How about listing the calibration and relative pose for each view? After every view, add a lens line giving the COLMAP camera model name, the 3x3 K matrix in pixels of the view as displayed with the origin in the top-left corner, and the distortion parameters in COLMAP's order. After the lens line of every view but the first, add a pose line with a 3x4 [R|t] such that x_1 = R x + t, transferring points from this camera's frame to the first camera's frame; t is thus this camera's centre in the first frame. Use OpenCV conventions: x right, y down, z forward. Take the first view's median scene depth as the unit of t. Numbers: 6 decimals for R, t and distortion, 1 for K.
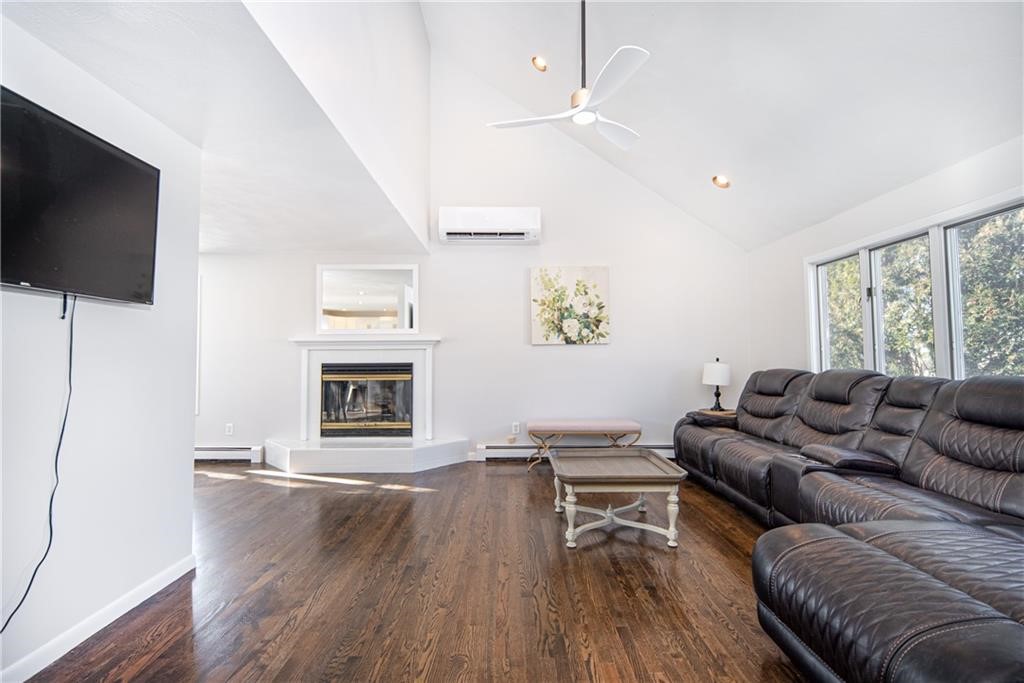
lens RADIAL K [[450.4, 0, 511.8], [0, 450.4, 340.7], [0, 0, 1]] dist [-0.002821, -0.000595]
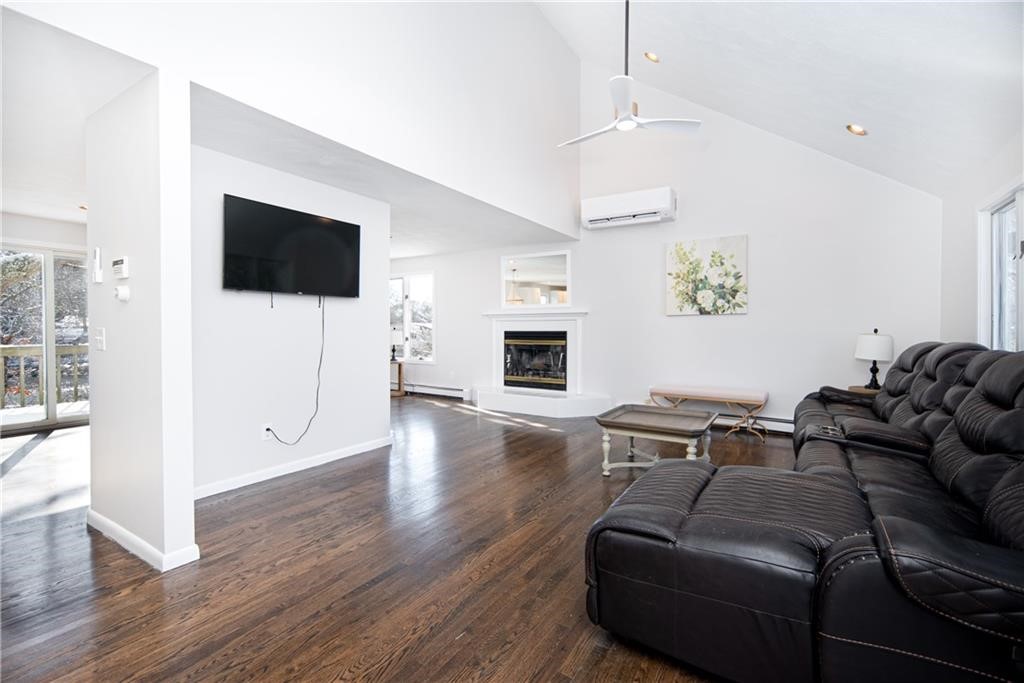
lens RADIAL K [[450.4, 0, 516.9], [0, 450.4, 335.5], [0, 0, 1]] dist [-0.002821, -0.000595]
pose [[0.845848, 0.014862, -0.533217, 0.317452], [0.014969, 0.998557, 0.051577, -0.004244], [0.533214, -0.051608, 0.844405, -0.104451]]
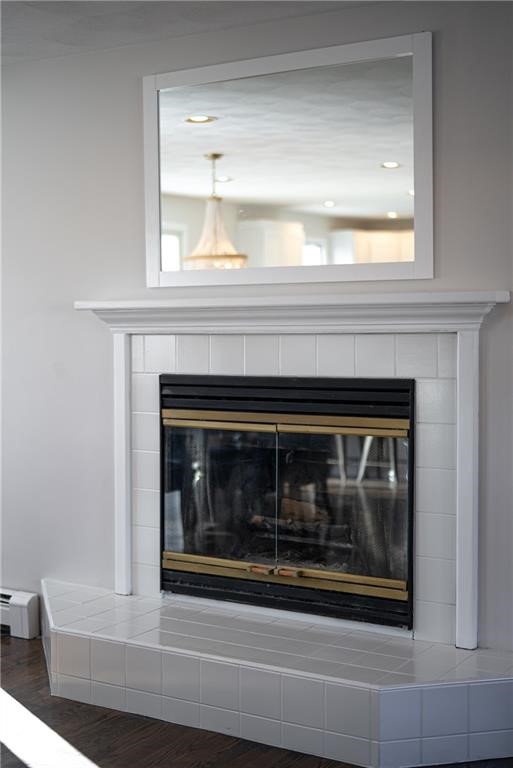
lens RADIAL K [[1081.9, 0, 256.2], [0, 1081.9, 383.1], [0, 0, 1]] dist [-0.051156, 0.000000]
pose [[0.850928, 0.028944, -0.524484, 0.057745], [0.017102, 0.996425, 0.082734, -0.008290], [0.525004, -0.079370, 0.847391, 0.357283]]
